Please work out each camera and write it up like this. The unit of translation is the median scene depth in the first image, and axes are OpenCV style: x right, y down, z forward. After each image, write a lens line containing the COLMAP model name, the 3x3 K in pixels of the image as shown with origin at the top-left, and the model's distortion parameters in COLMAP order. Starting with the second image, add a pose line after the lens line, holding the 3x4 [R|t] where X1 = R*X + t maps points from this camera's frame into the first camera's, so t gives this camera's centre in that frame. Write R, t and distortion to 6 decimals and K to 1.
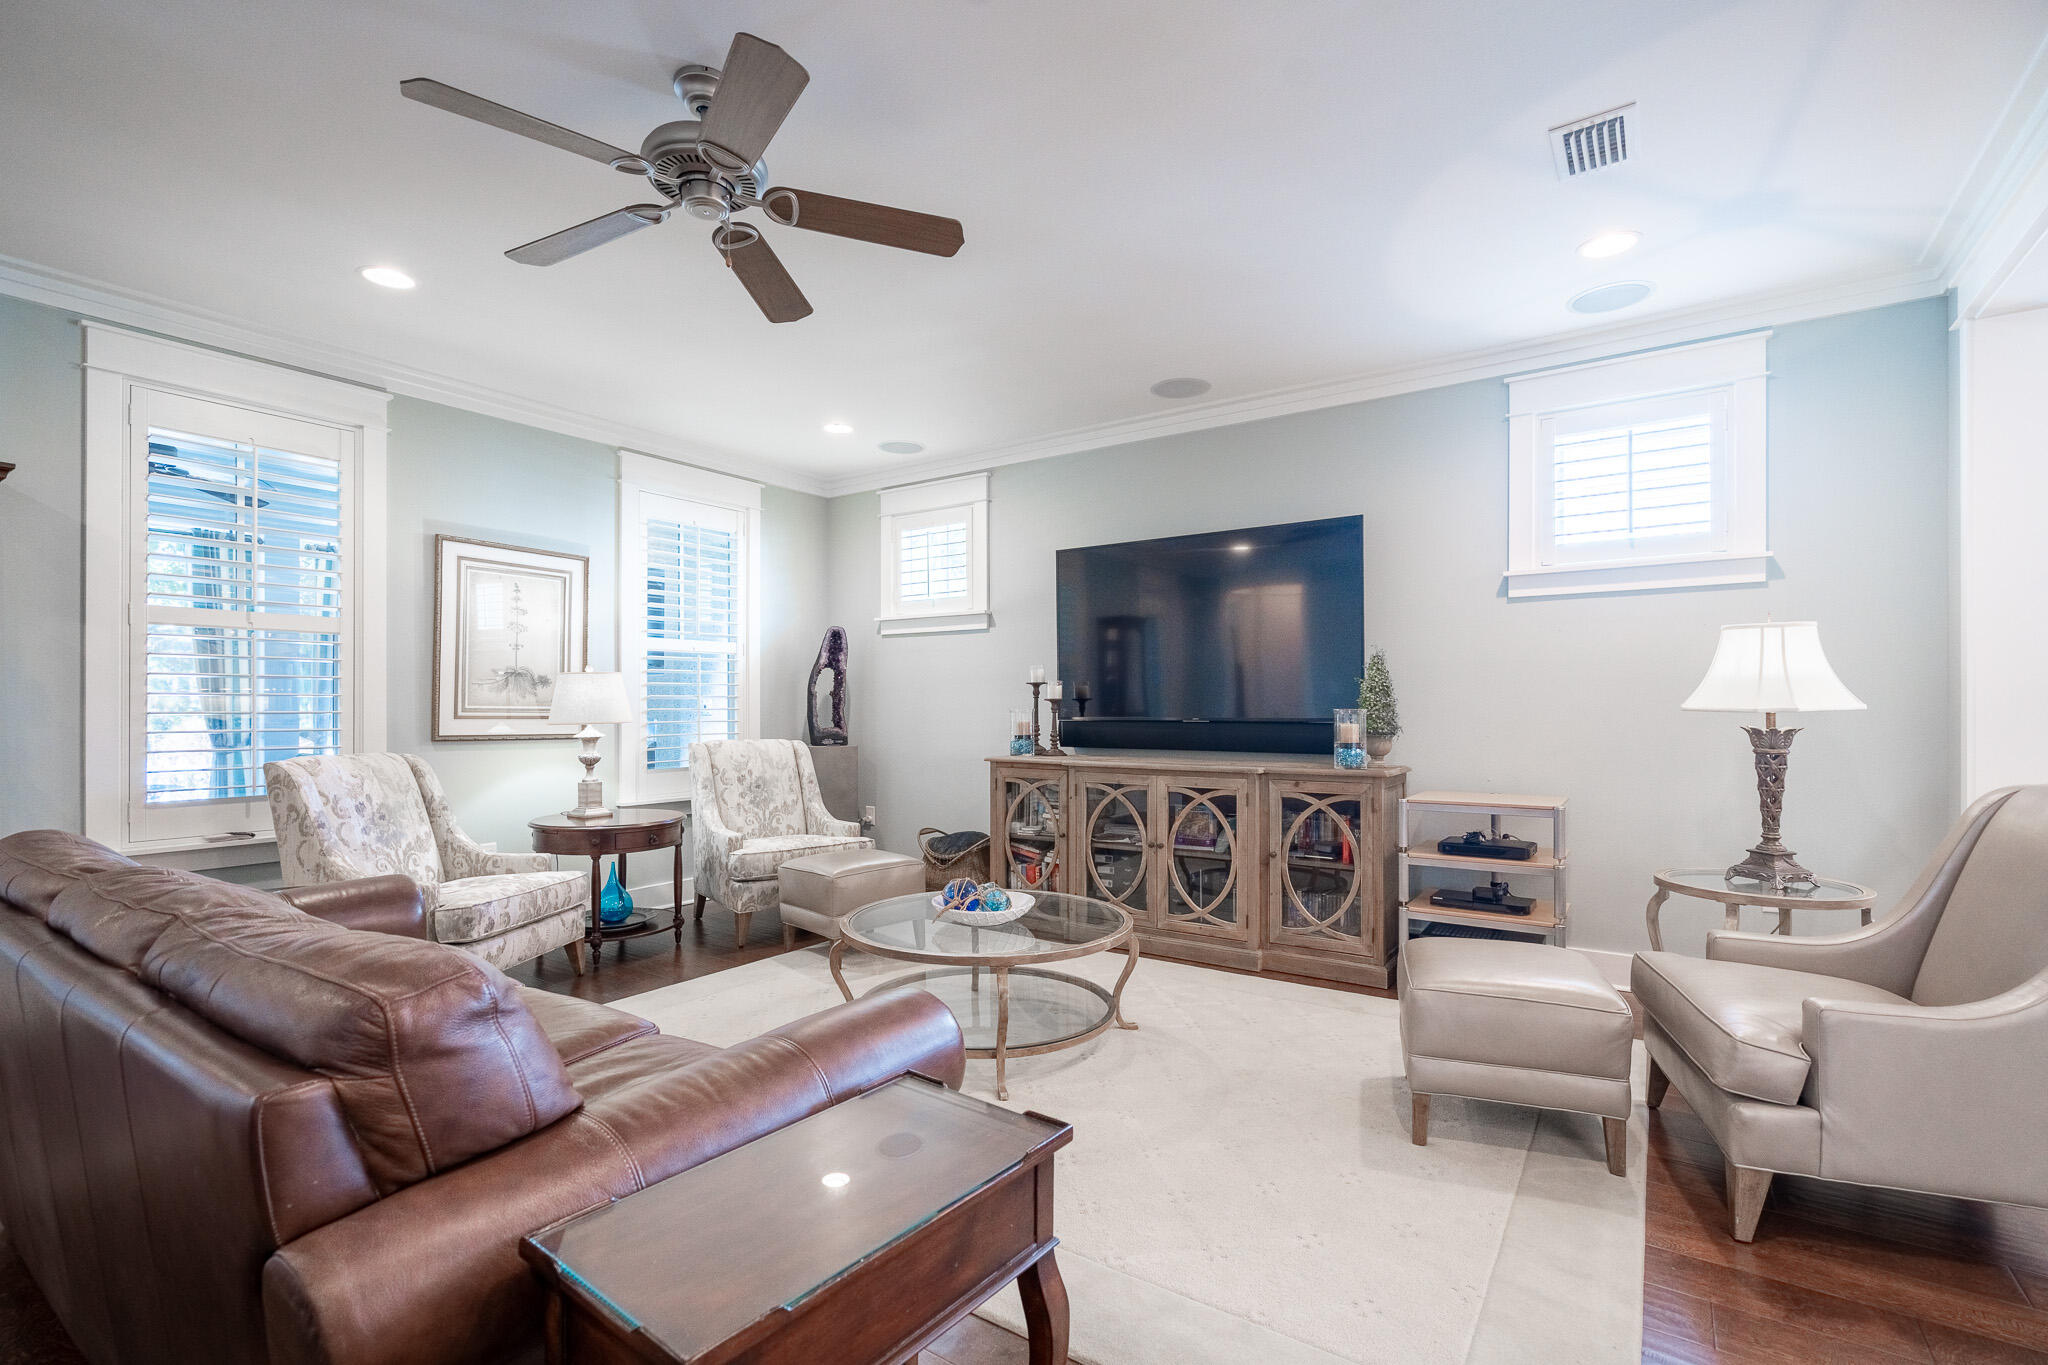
lens RADIAL K [[935.9, 0, 1018.6], [0, 935.9, 686.8], [0, 0, 1]] dist [-0.003286, 0.000459]
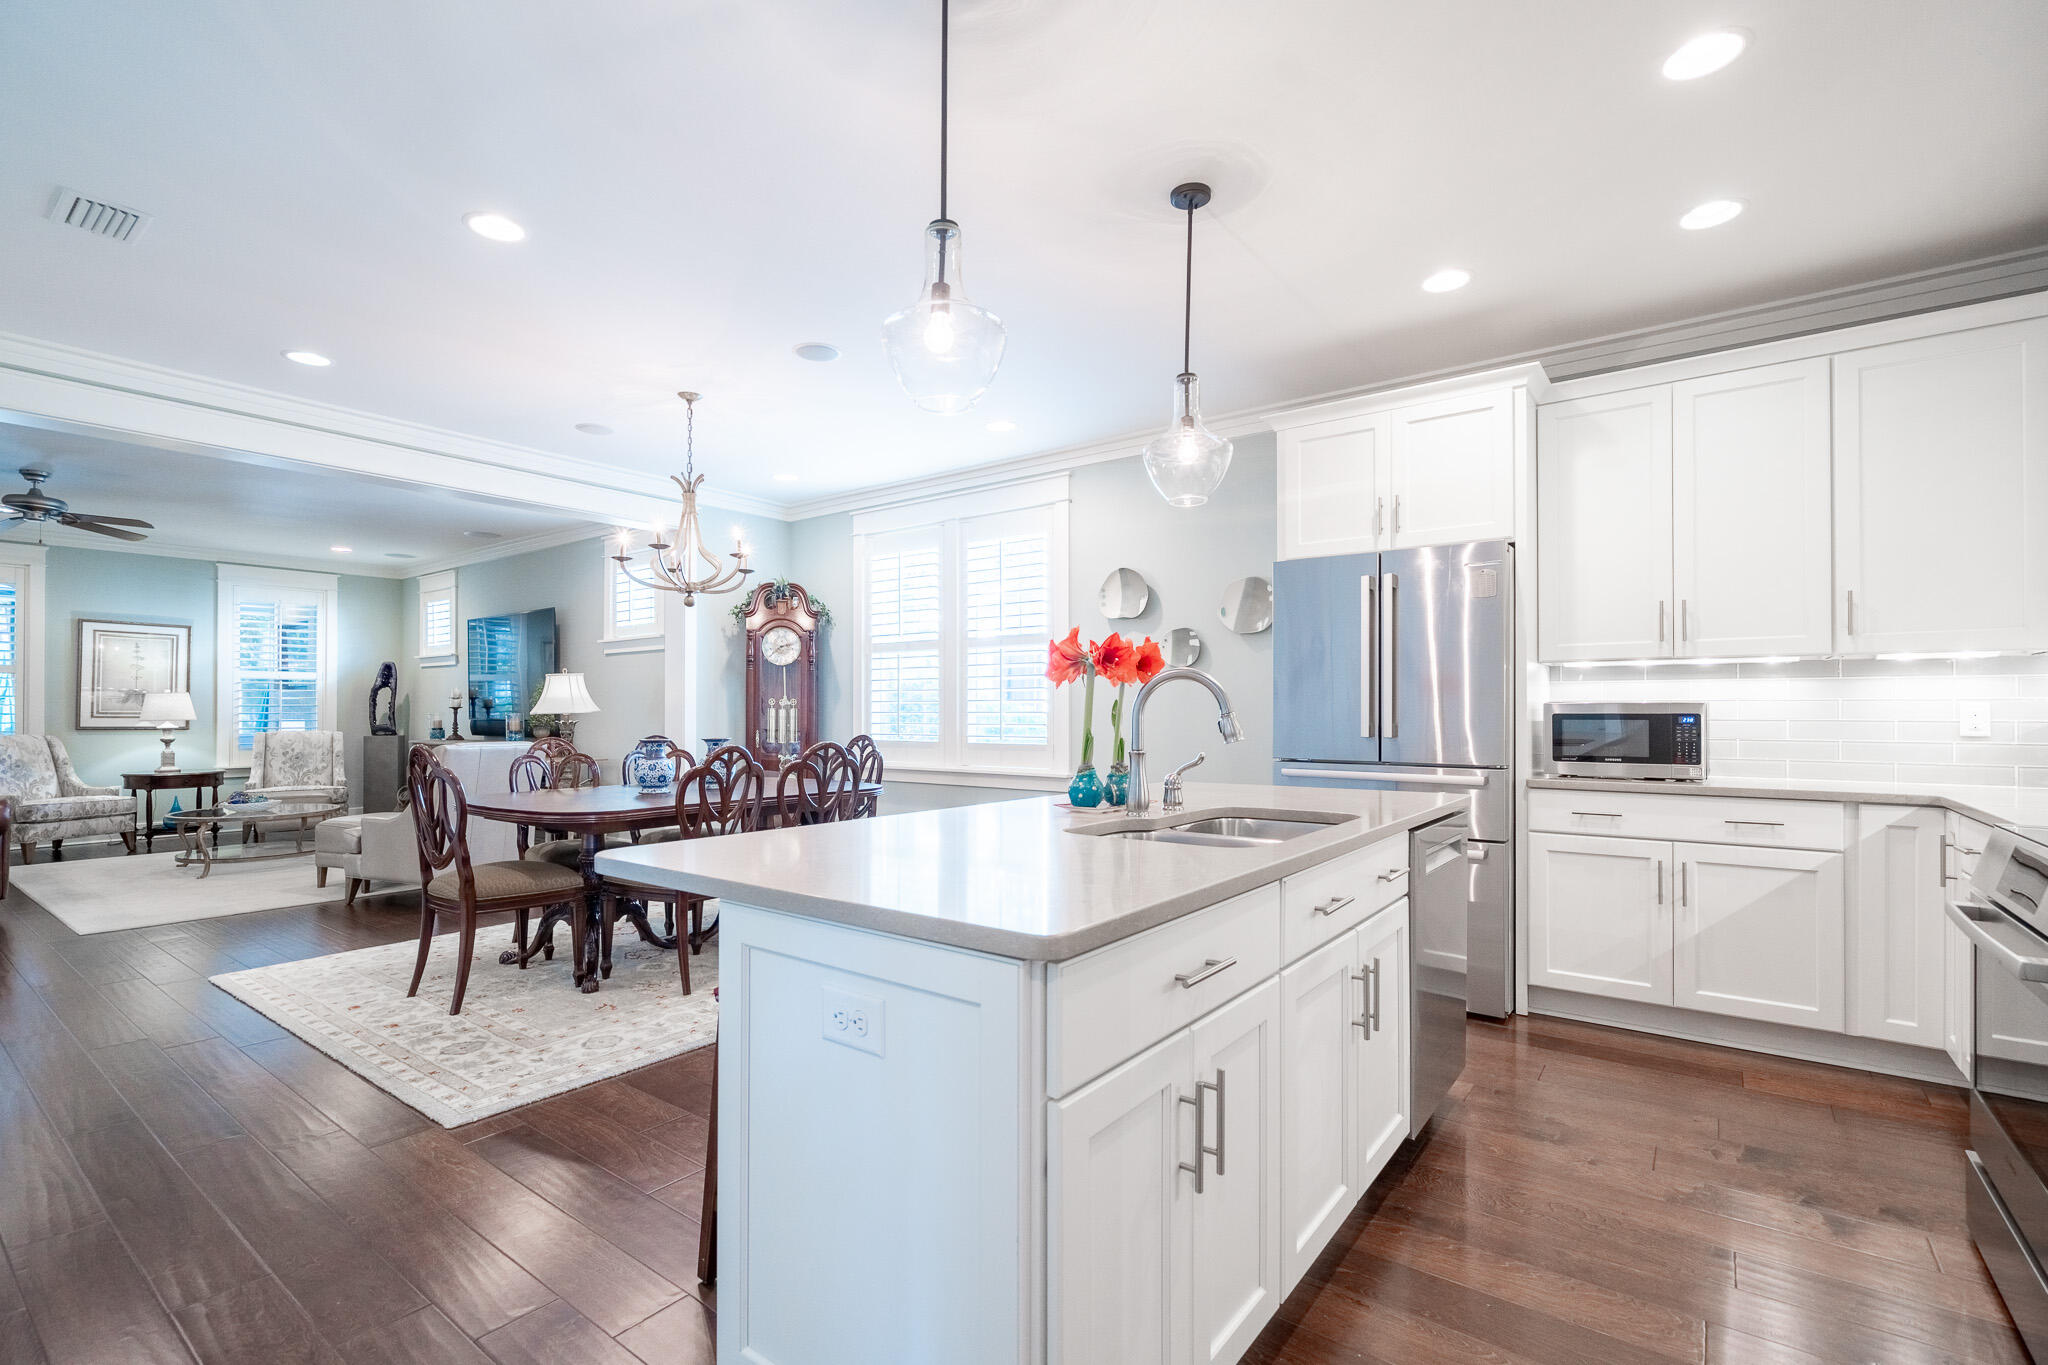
lens RADIAL K [[935.9, 0, 1018.6], [0, 935.9, 686.8], [0, 0, 1]] dist [-0.003286, 0.000459]
pose [[0.999135, 0.000057, -0.041573, 1.277838], [-0.000264, 0.999988, -0.004970, -0.017937], [0.041572, 0.004977, 0.999123, -0.752828]]
